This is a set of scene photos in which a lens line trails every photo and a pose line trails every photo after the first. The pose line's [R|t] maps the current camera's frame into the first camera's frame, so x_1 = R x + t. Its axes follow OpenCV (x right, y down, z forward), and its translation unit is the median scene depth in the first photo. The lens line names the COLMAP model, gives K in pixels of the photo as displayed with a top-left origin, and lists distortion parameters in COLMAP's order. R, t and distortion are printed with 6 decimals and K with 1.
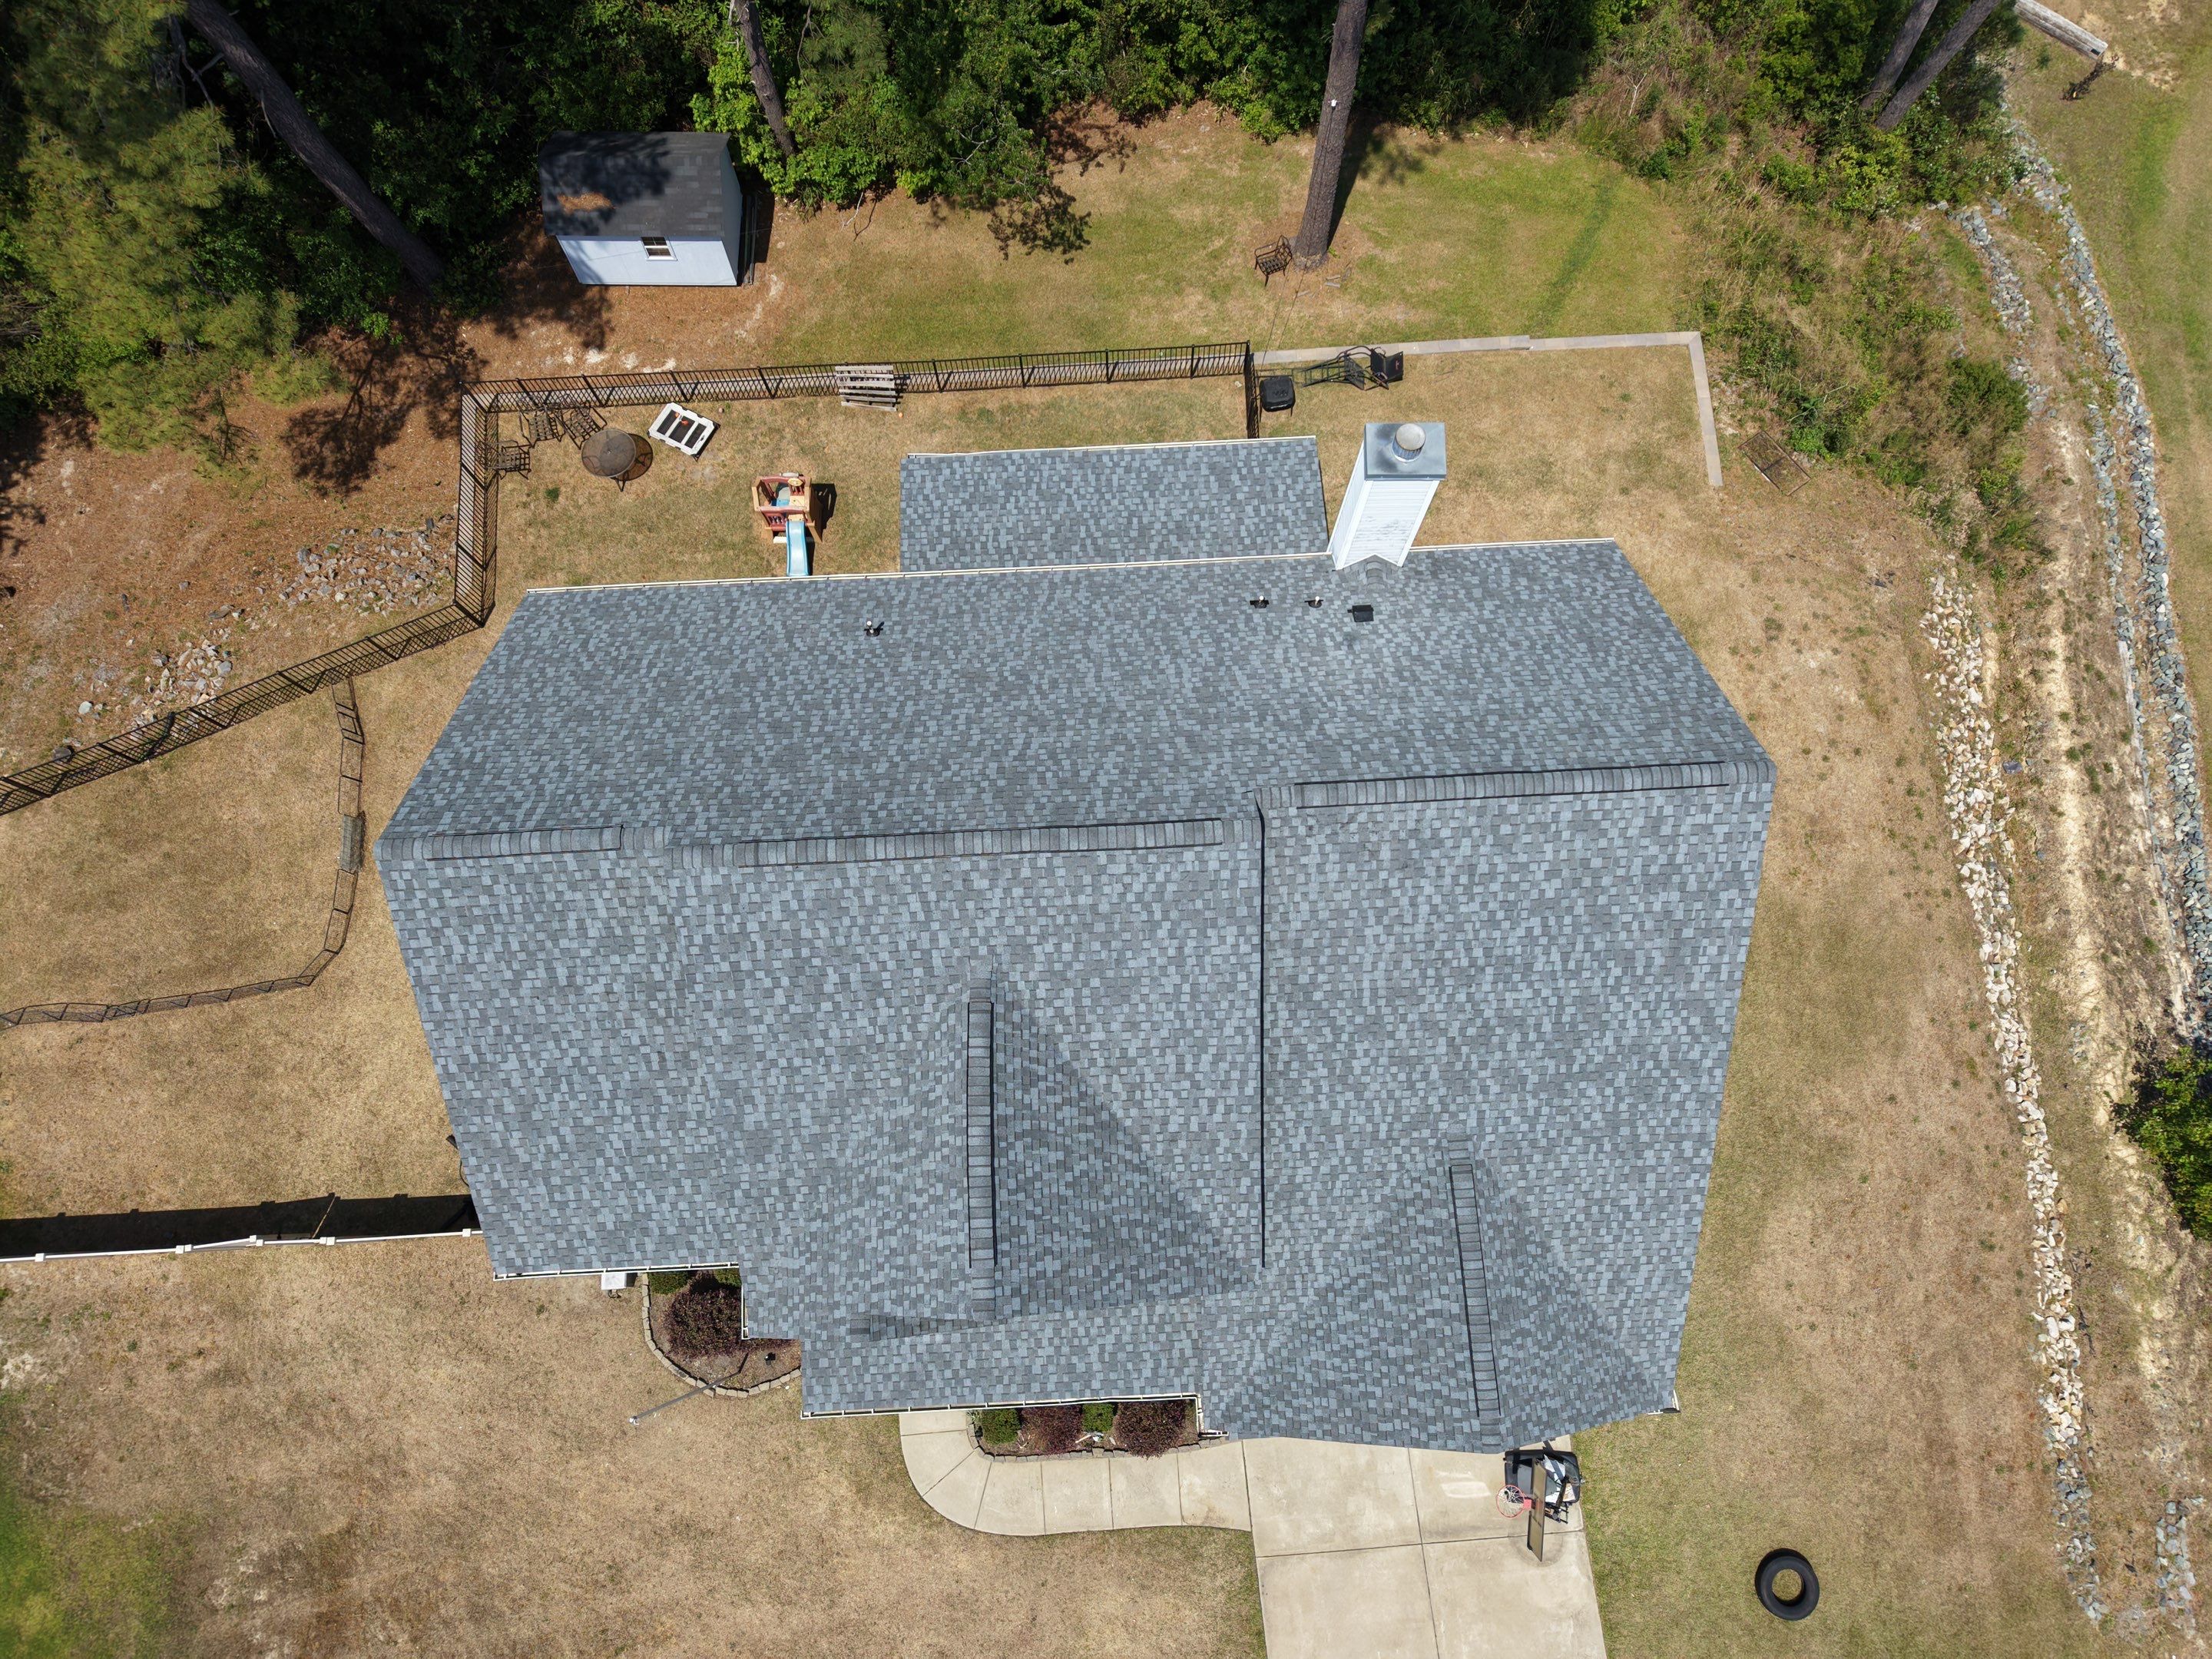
lens RADIAL K [[1486.8, 0, 1103.0], [0, 1486.8, 842.1], [0, 0, 1]] dist [0.069148, -0.125052]
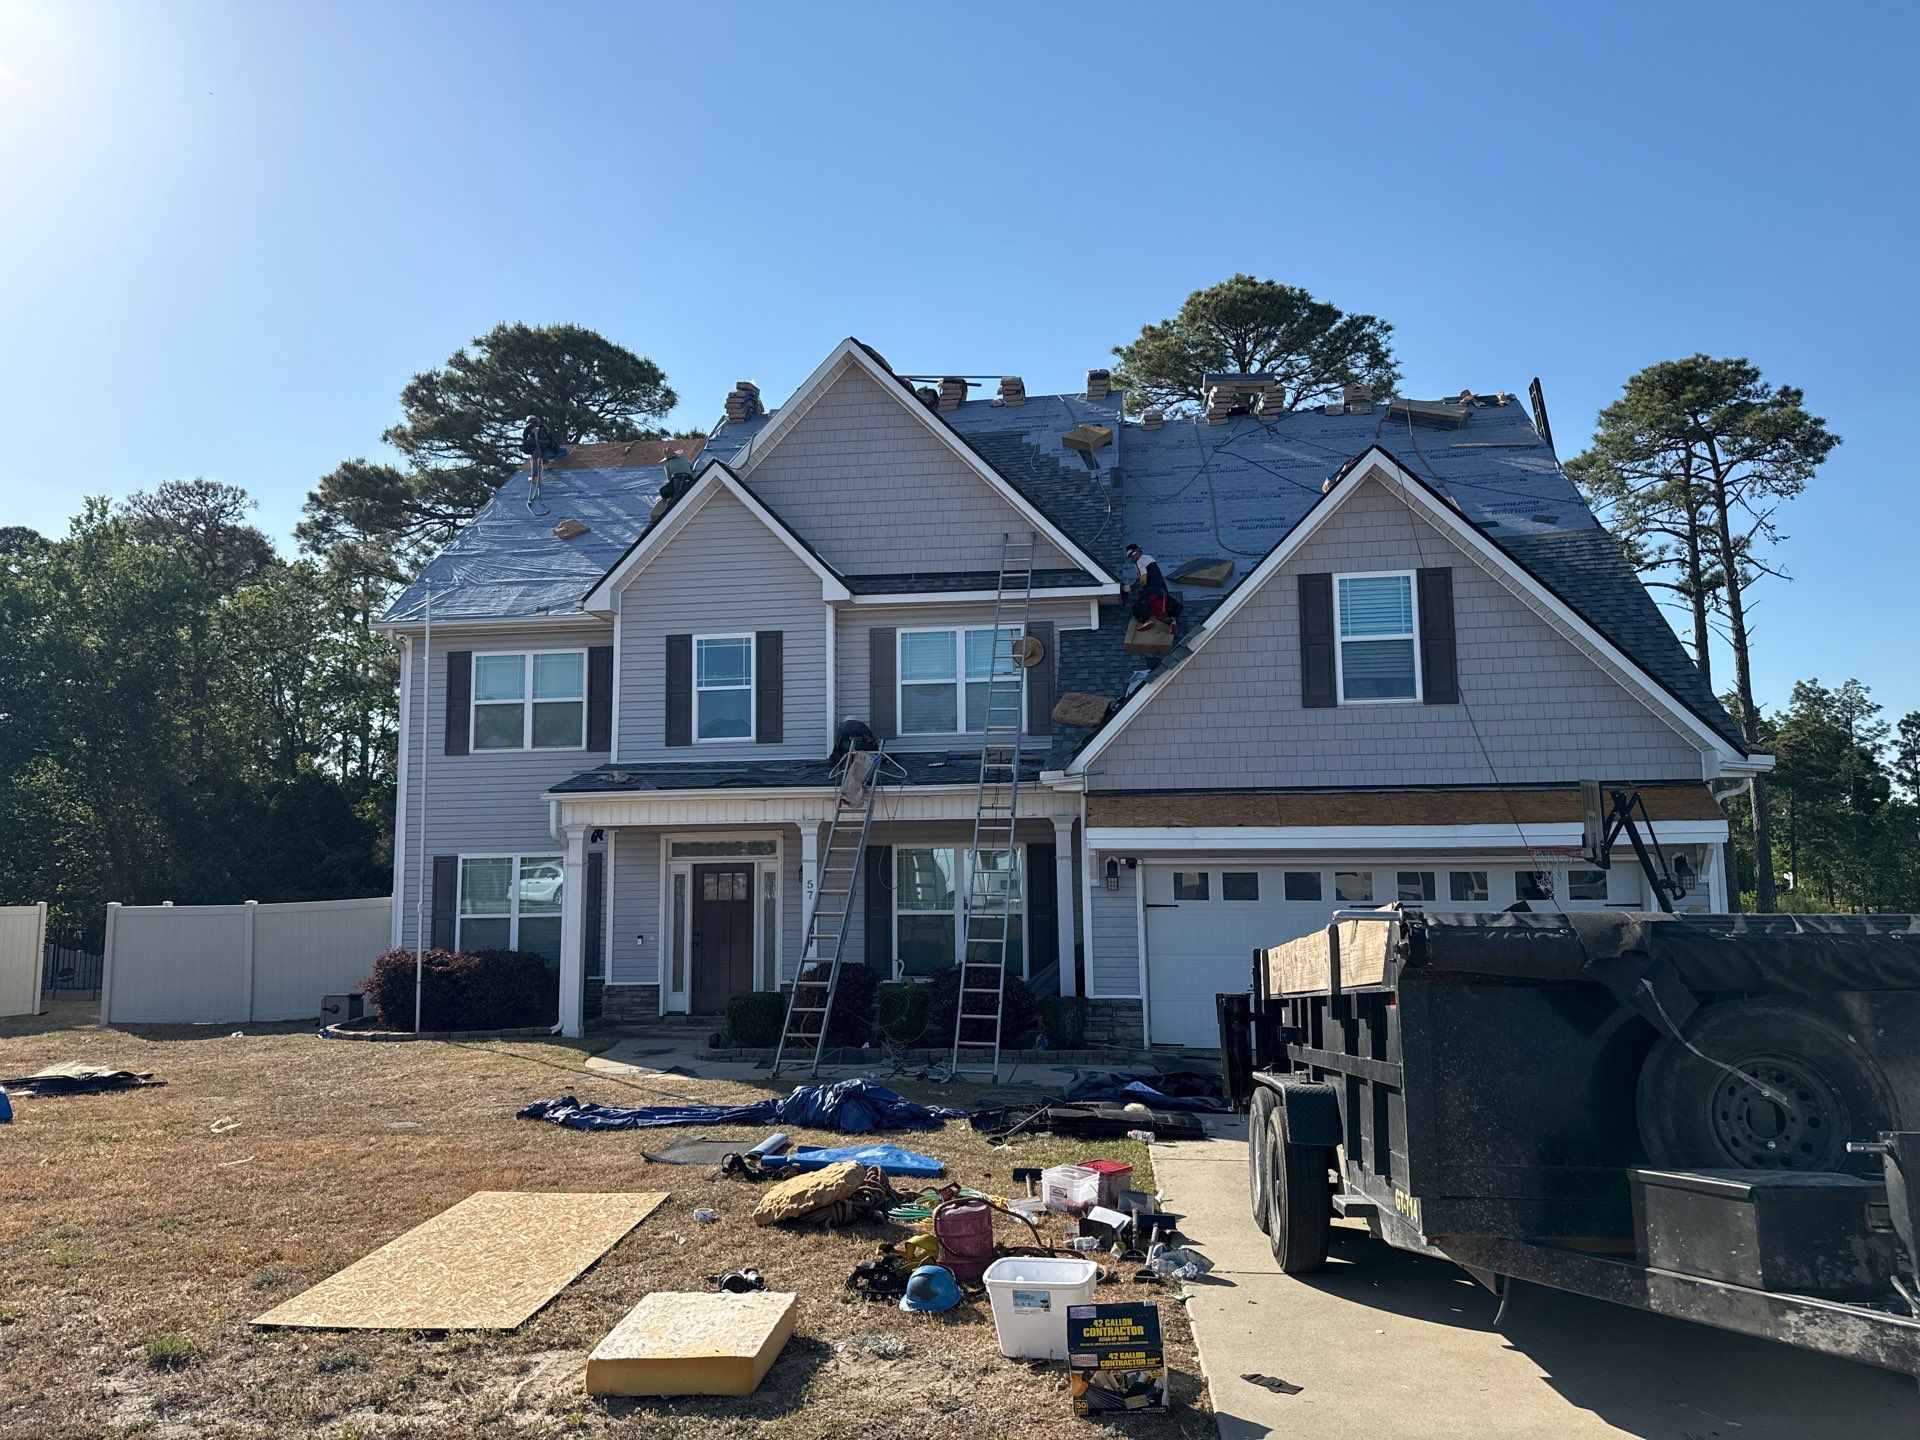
lens RADIAL K [[1326.8, 0, 951.4], [0, 1326.8, 728.3], [0, 0, 1]] dist [0.157636, -0.242560]
pose [[0.979272, -0.024602, -0.201052, 0.170498], [-0.195910, 0.137056, -0.970997, 1.156335], [0.051444, 0.990258, 0.129395, 1.008116]]
